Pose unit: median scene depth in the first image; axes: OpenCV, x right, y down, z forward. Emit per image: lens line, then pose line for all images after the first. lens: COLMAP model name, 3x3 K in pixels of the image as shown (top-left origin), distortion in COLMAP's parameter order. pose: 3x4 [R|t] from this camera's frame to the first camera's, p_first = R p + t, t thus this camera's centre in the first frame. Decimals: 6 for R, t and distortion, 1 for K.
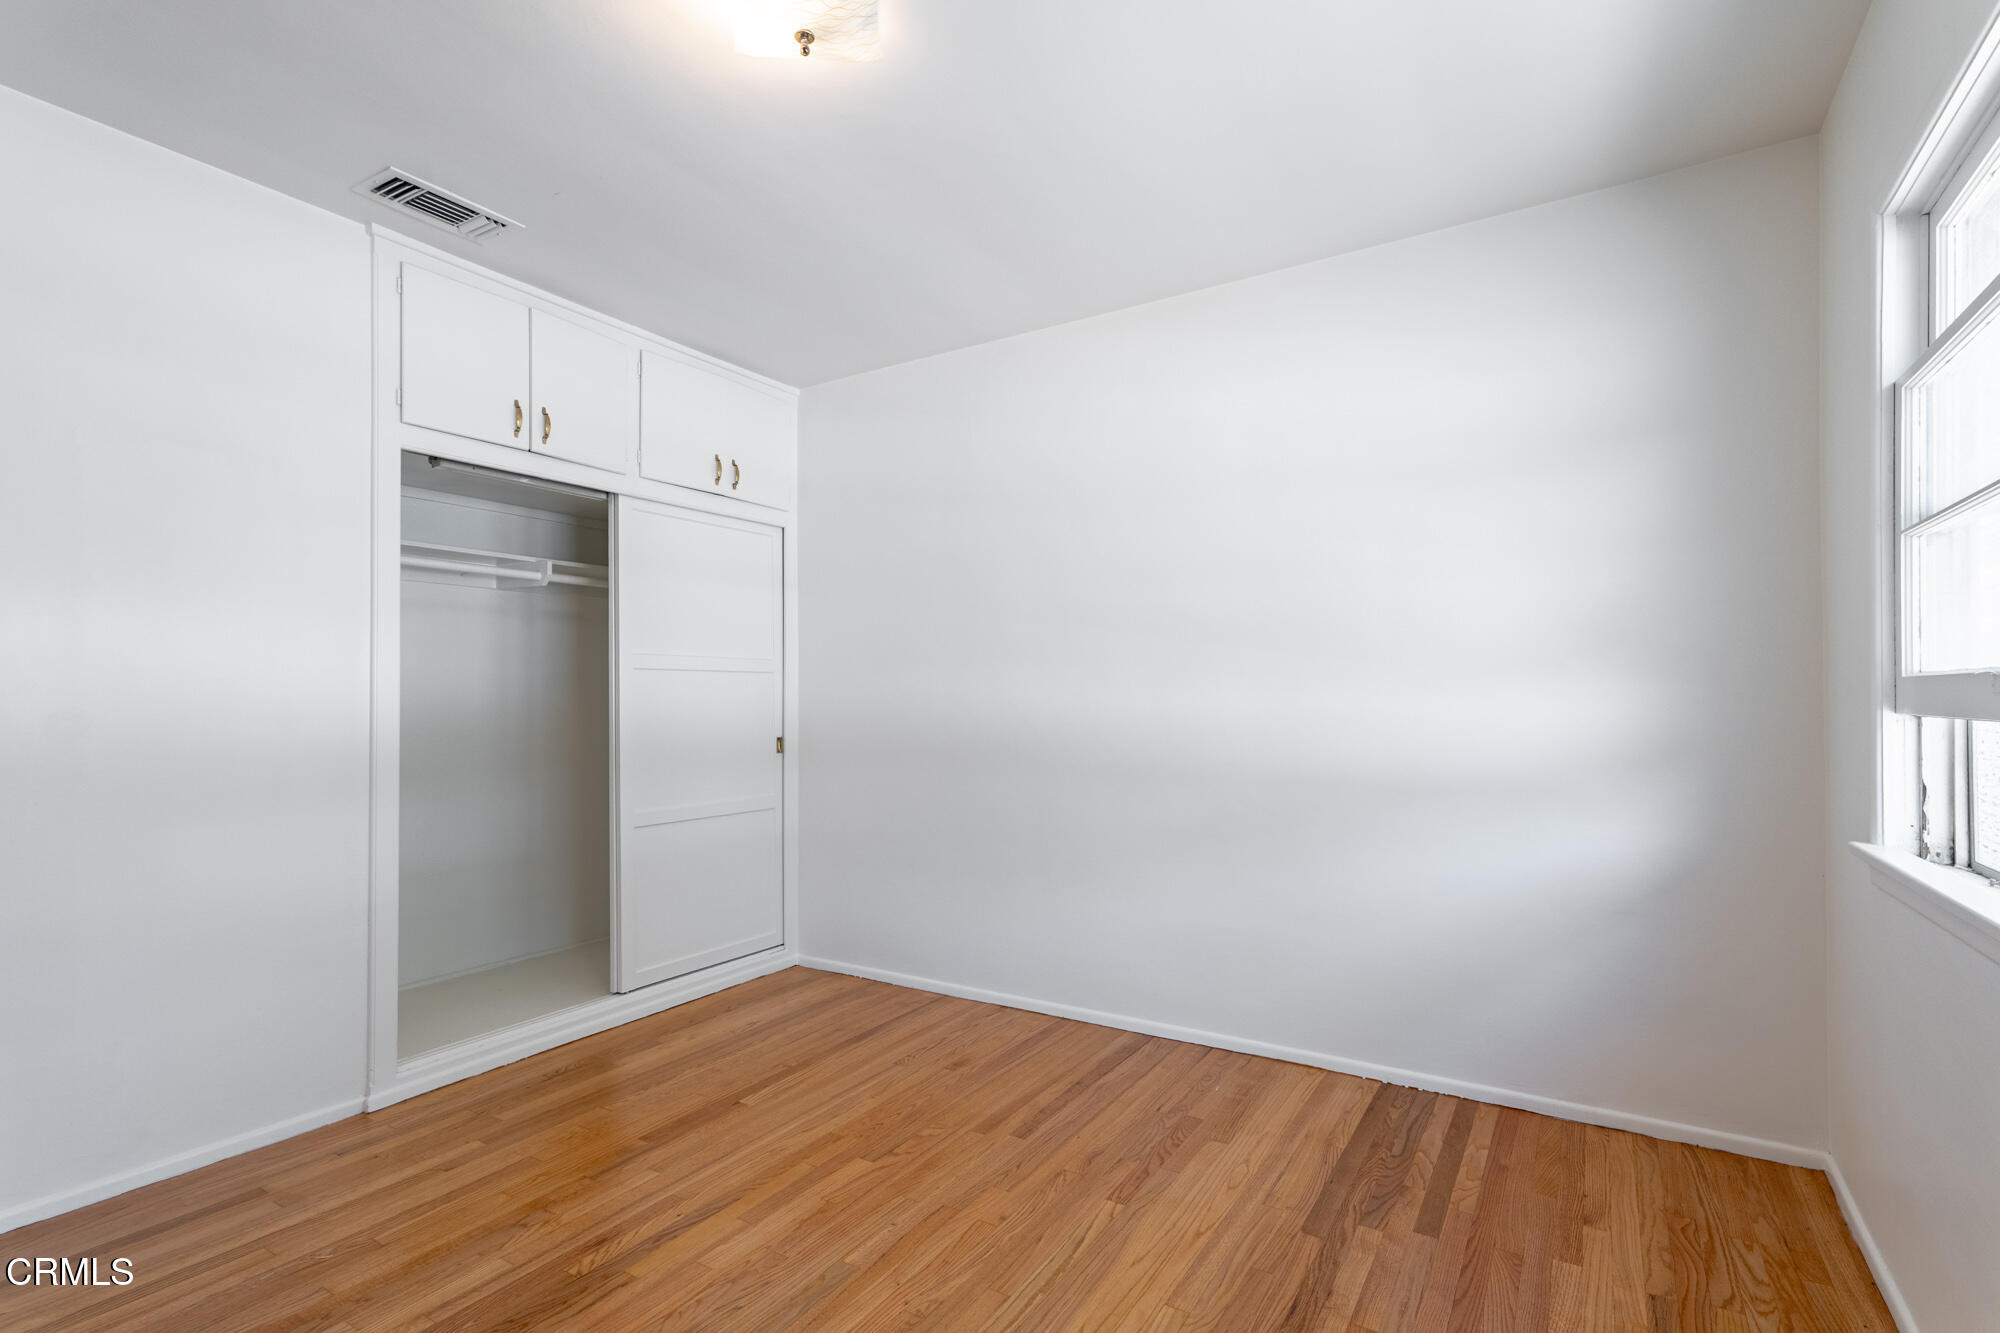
lens RADIAL K [[922.1, 0, 1001.1], [0, 922.1, 683.2], [0, 0, 1]] dist [0.001101, 0.002390]
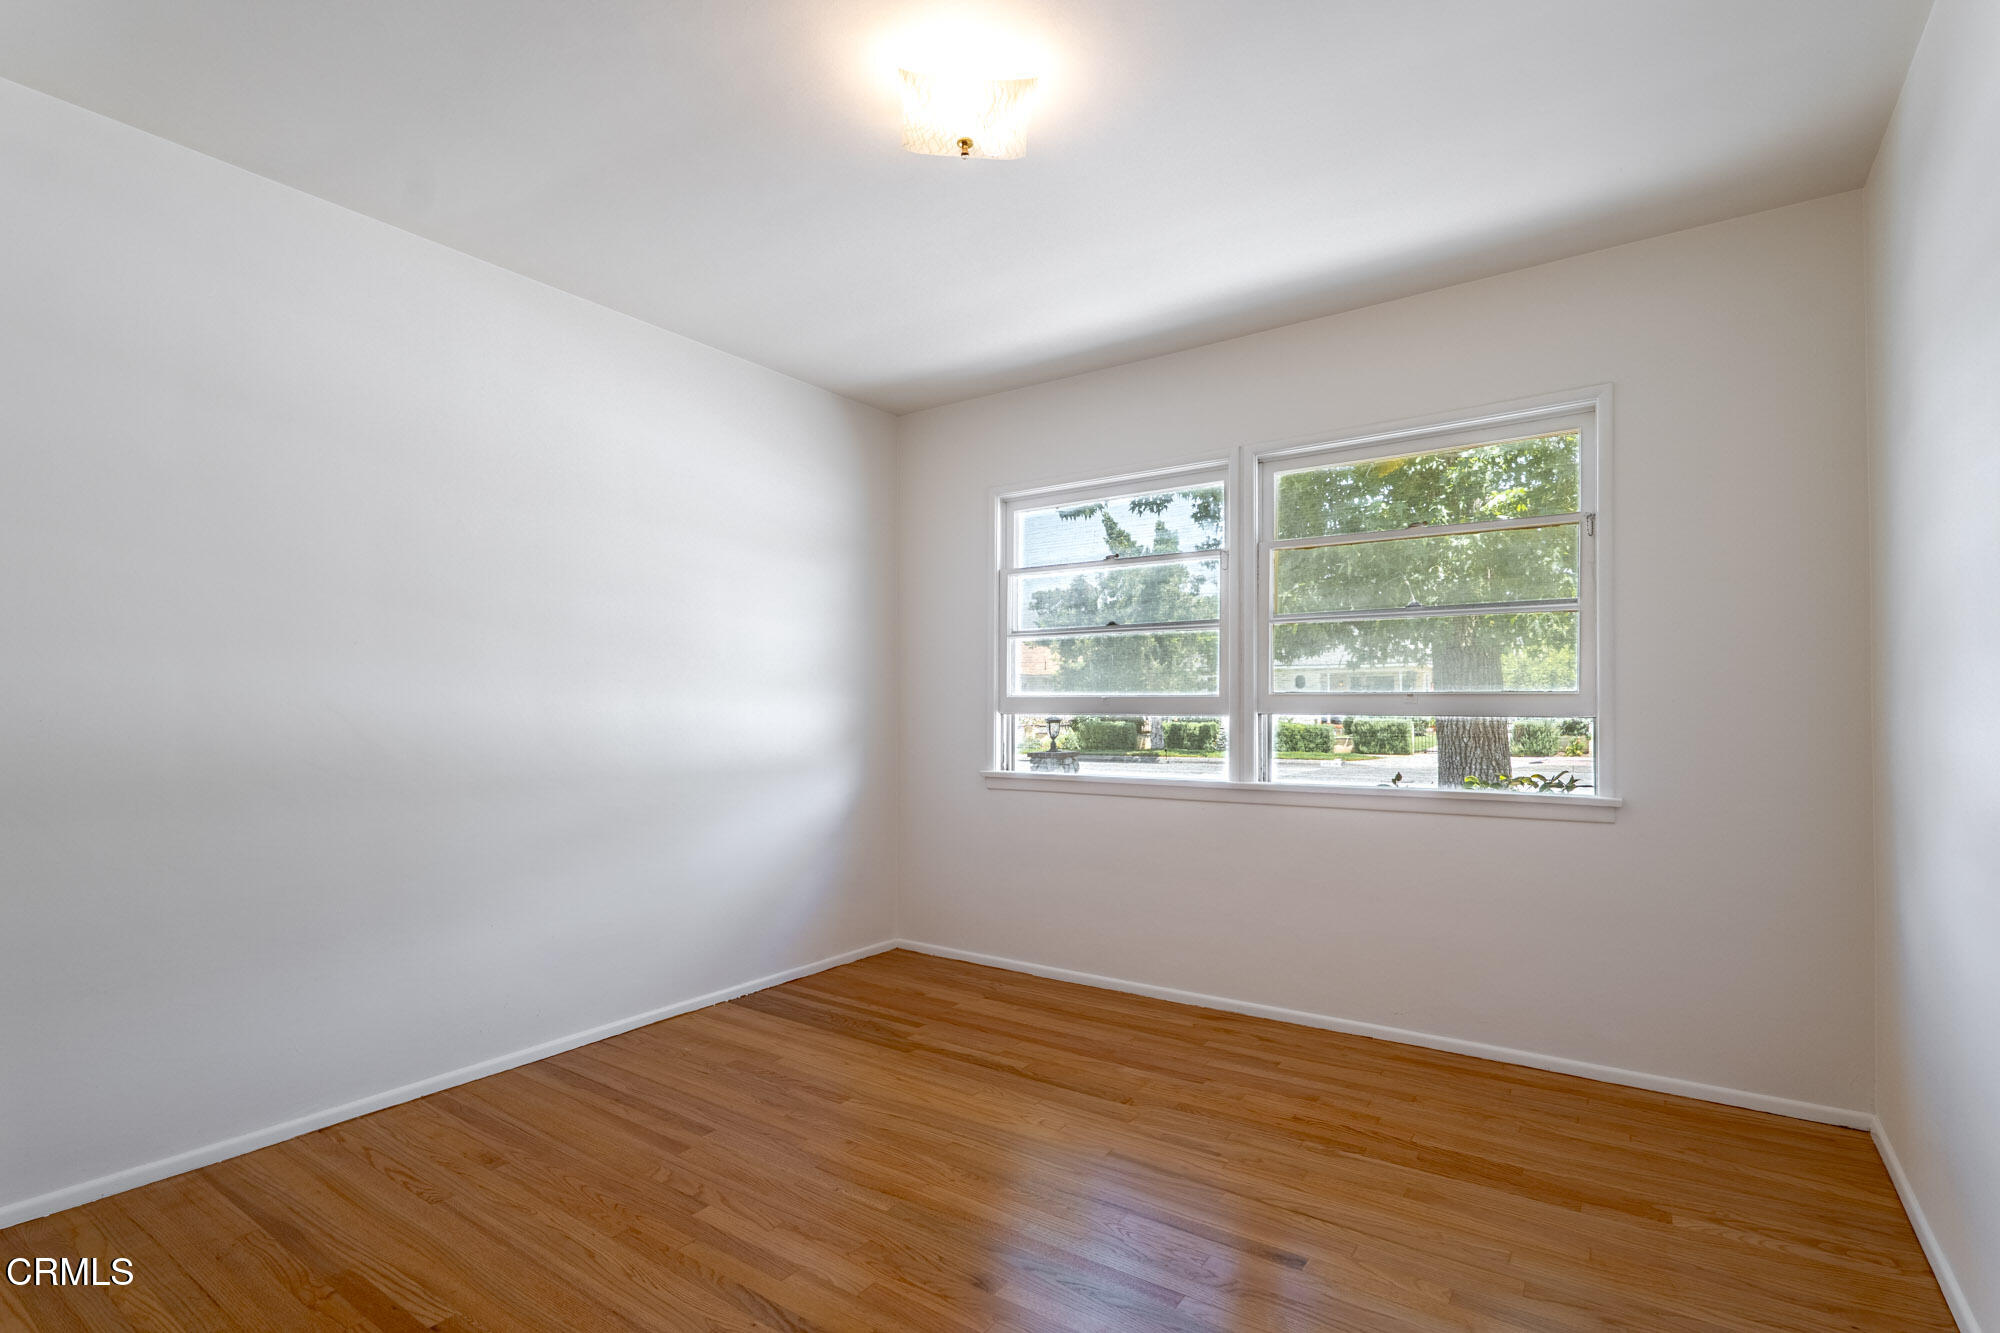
lens RADIAL K [[922.1, 0, 1001.1], [0, 922.1, 677.3], [0, 0, 1]] dist [0.001101, 0.002390]
pose [[0.060970, 0.038864, 0.997383, -0.941469], [-0.020239, 0.999084, -0.037693, 0.022304], [-0.997934, -0.017888, 0.061701, 0.593697]]
